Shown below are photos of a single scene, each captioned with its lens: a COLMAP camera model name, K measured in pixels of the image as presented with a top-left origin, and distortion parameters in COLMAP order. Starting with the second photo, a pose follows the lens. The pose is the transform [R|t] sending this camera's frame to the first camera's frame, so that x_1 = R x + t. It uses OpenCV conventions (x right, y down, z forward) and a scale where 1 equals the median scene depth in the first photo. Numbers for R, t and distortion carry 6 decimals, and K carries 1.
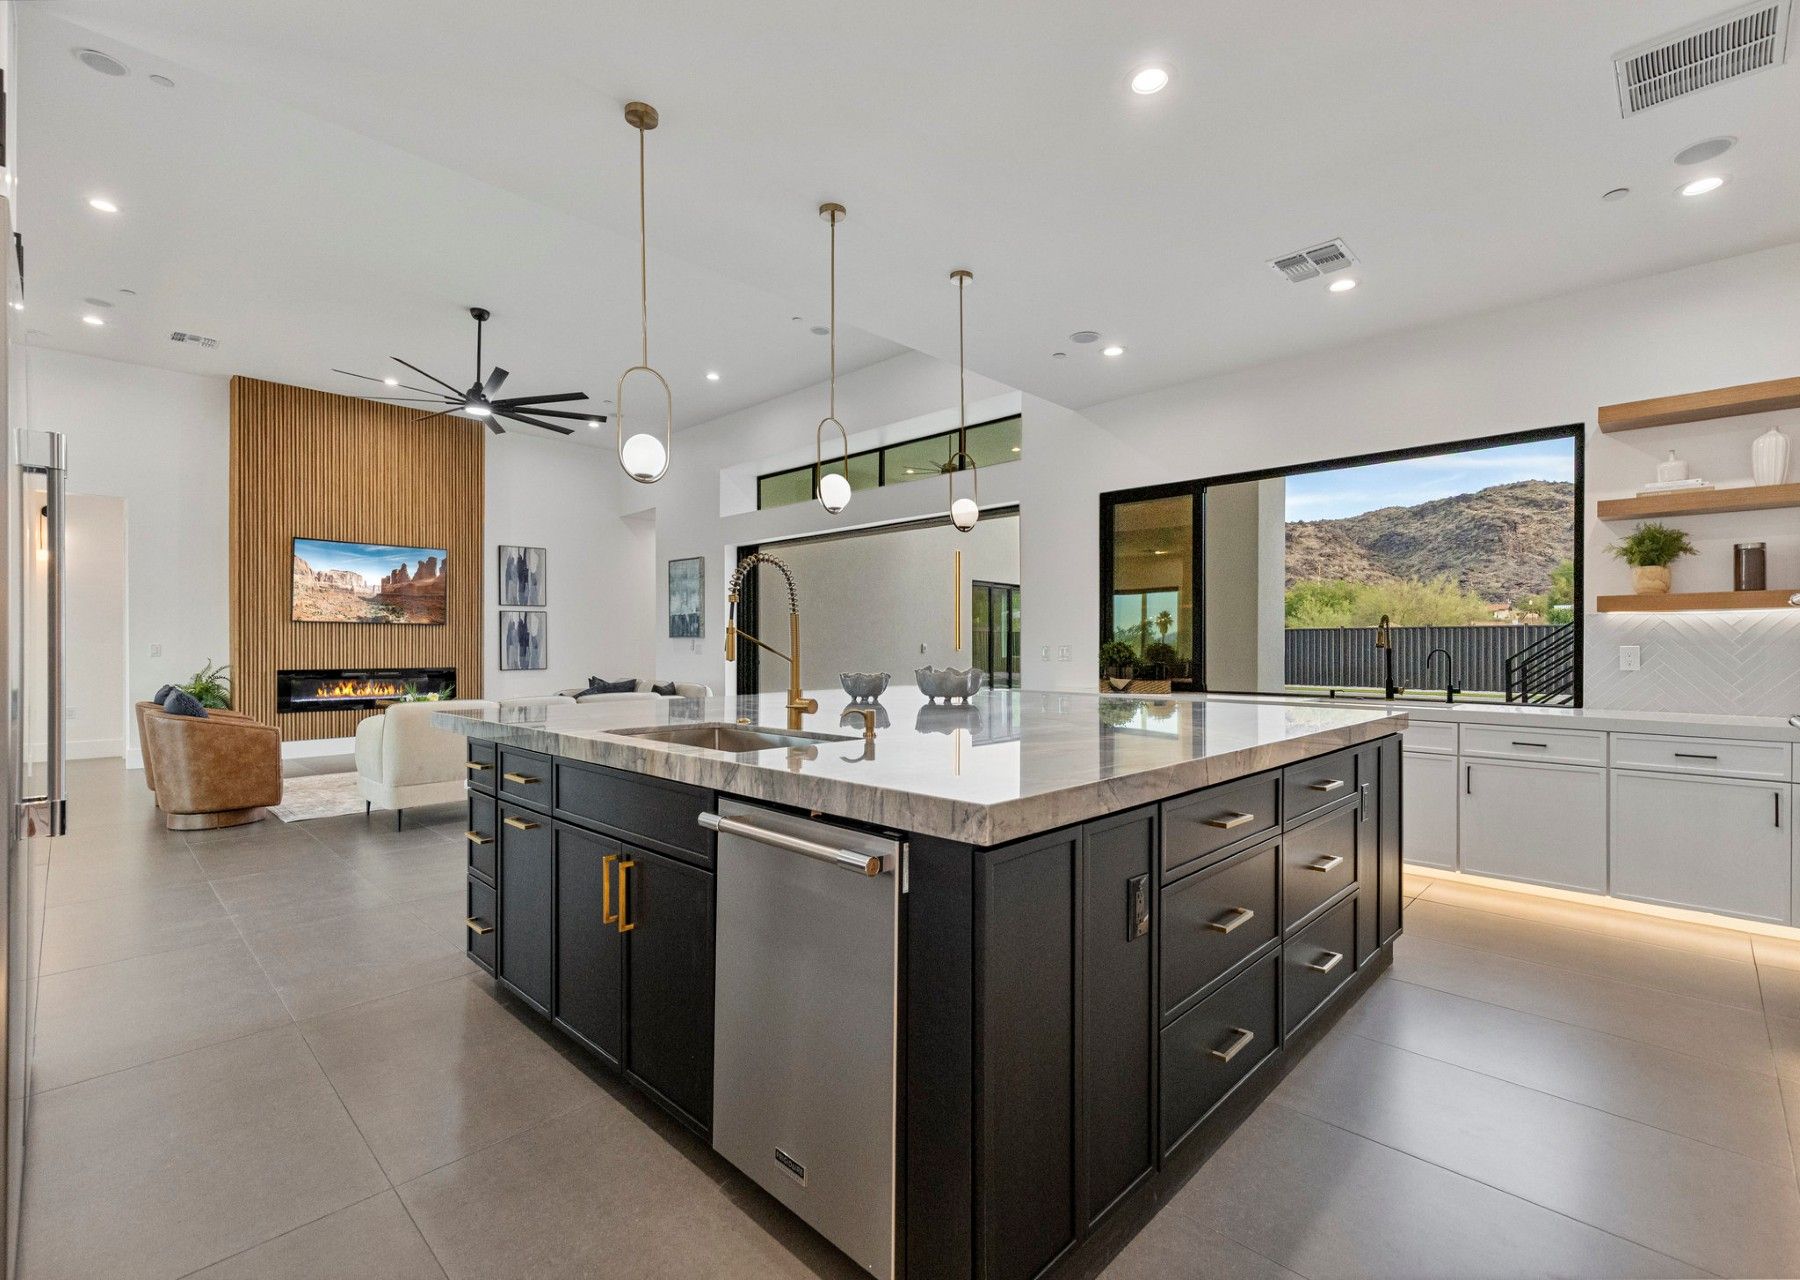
lens RADIAL K [[807.7, 0, 912.0], [0, 807.7, 646.7], [0, 0, 1]] dist [0.004073, 0.000376]
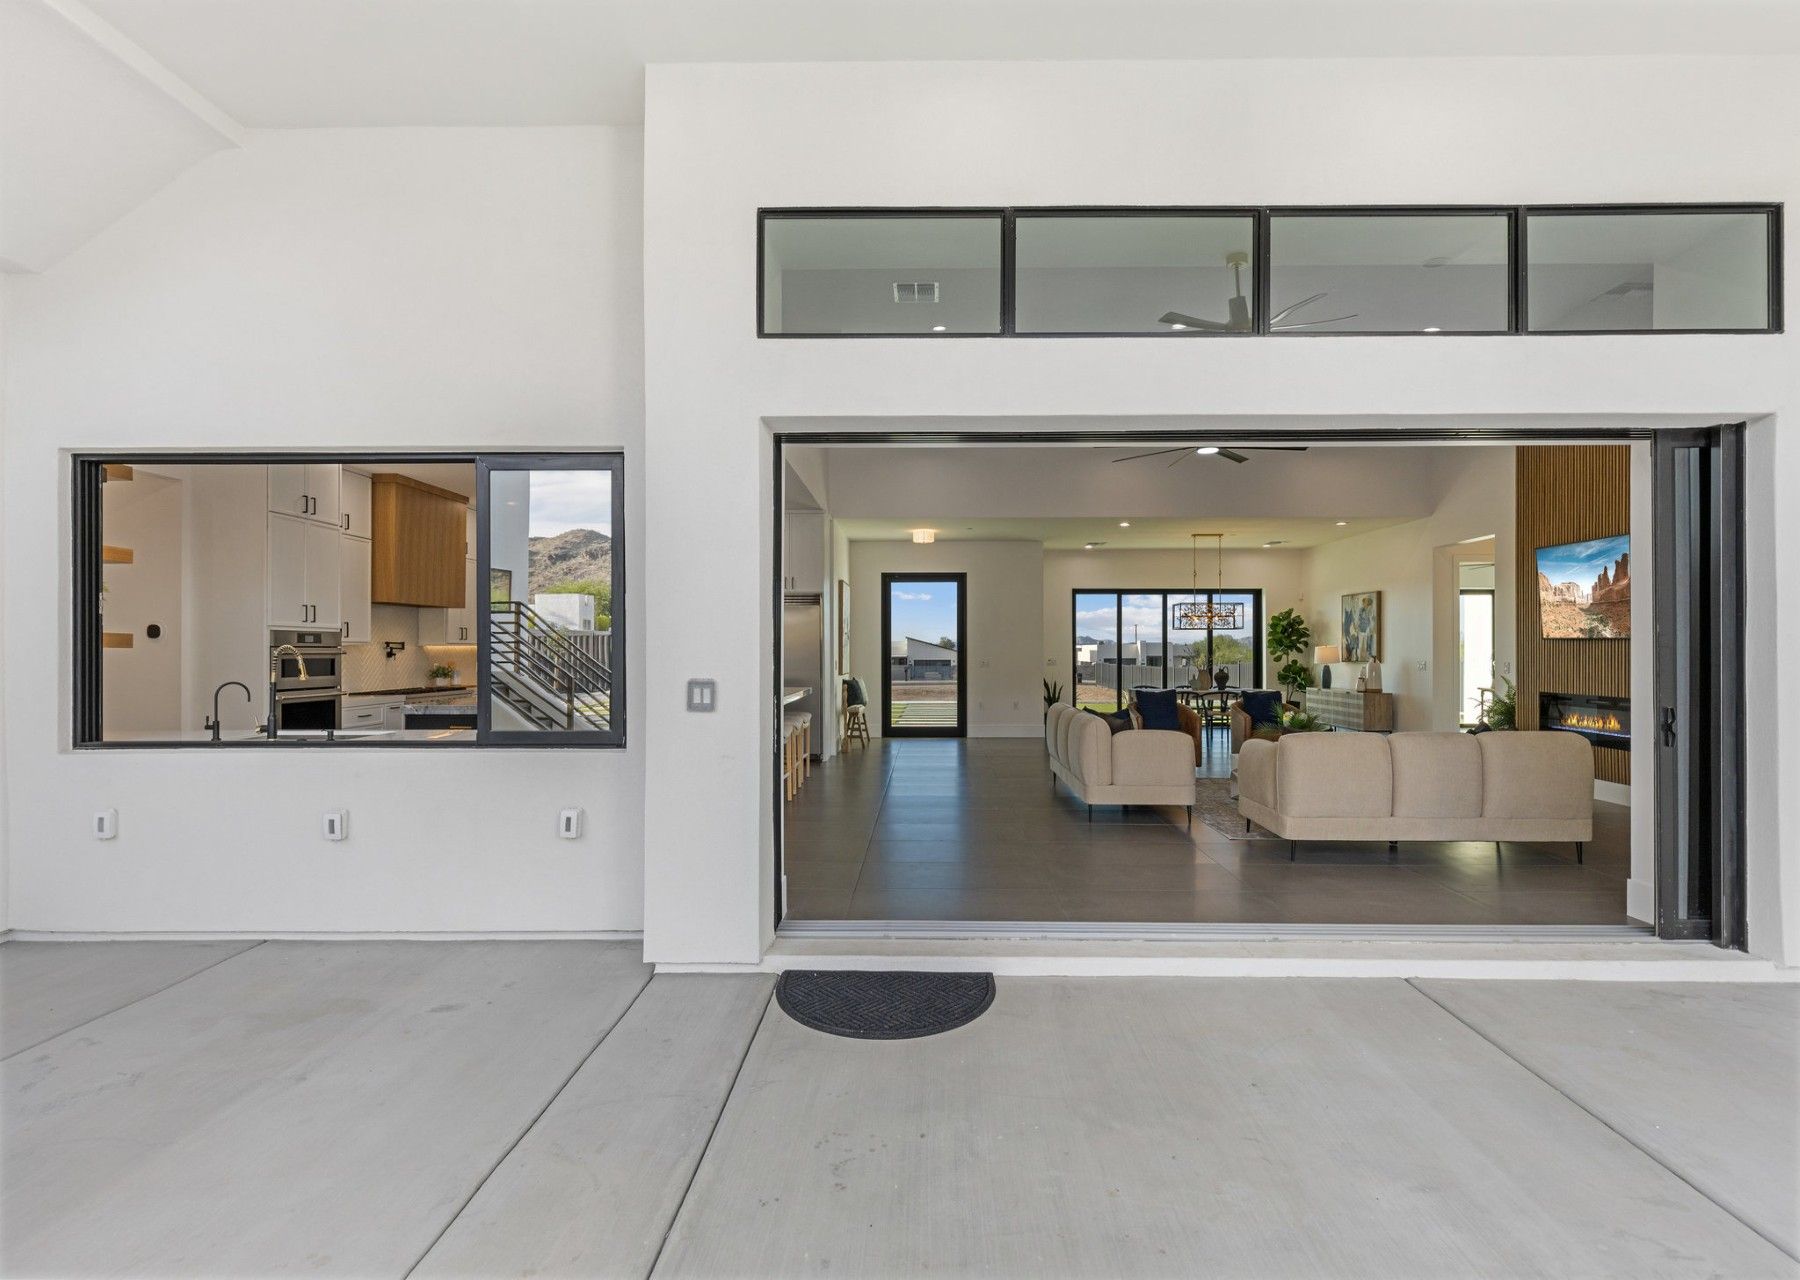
lens RADIAL K [[807.7, 0, 912.0], [0, 807.7, 646.7], [0, 0, 1]] dist [0.004073, 0.000376]
pose [[-0.732191, -0.001509, -0.681097, 0.330404], [-0.000766, 0.999999, -0.001392, -0.019437], [0.681099, -0.000497, -0.732192, 1.032916]]
